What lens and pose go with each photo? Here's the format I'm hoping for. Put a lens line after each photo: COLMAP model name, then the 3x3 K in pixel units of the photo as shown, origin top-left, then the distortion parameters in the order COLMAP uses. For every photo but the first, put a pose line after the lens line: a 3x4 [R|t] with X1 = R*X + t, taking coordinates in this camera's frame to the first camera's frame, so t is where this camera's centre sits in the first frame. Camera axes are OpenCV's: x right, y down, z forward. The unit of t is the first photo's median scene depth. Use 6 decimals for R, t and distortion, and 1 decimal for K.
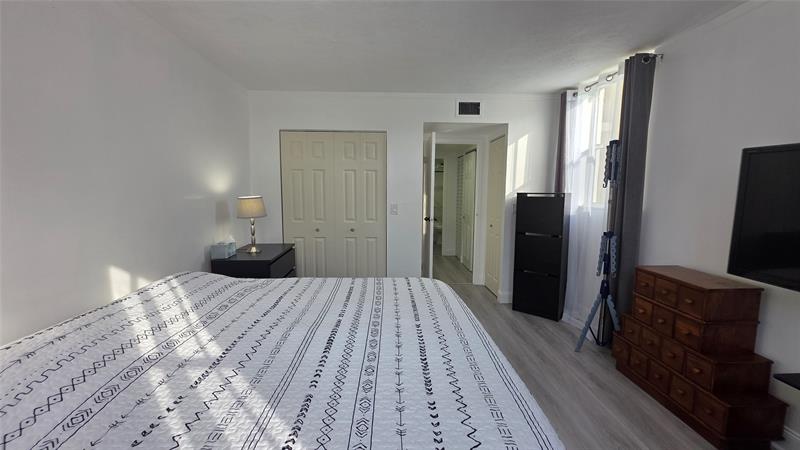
lens RADIAL K [[318.9, 0, 398.1], [0, 318.9, 224.8], [0, 0, 1]] dist [-0.000307, -0.000061]
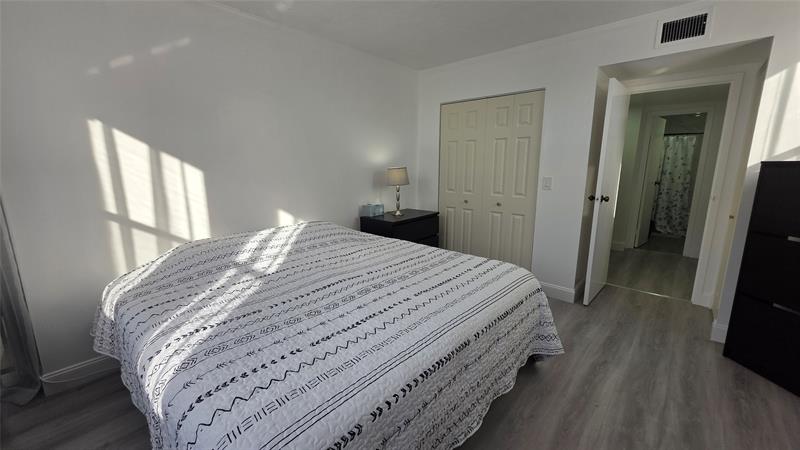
lens RADIAL K [[318.9, 0, 398.1], [0, 318.9, 224.8], [0, 0, 1]] dist [-0.000307, -0.000061]
pose [[0.714616, 0.124658, -0.688320, 0.451697], [-0.070049, 0.991800, 0.106894, -0.005365], [0.696001, -0.028172, 0.717488, 0.196879]]
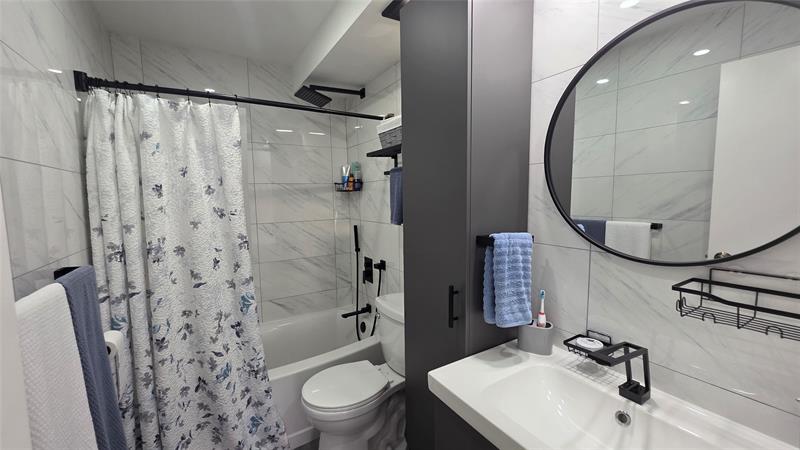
lens RADIAL K [[318.9, 0, 398.1], [0, 318.9, 224.8], [0, 0, 1]] dist [-0.000307, -0.000061]
pose [[0.862963, -0.067570, 0.500728, 0.373905], [0.078690, 0.996899, -0.001091, -0.129104], [-0.499101, 0.040343, 0.865604, 1.256846]]
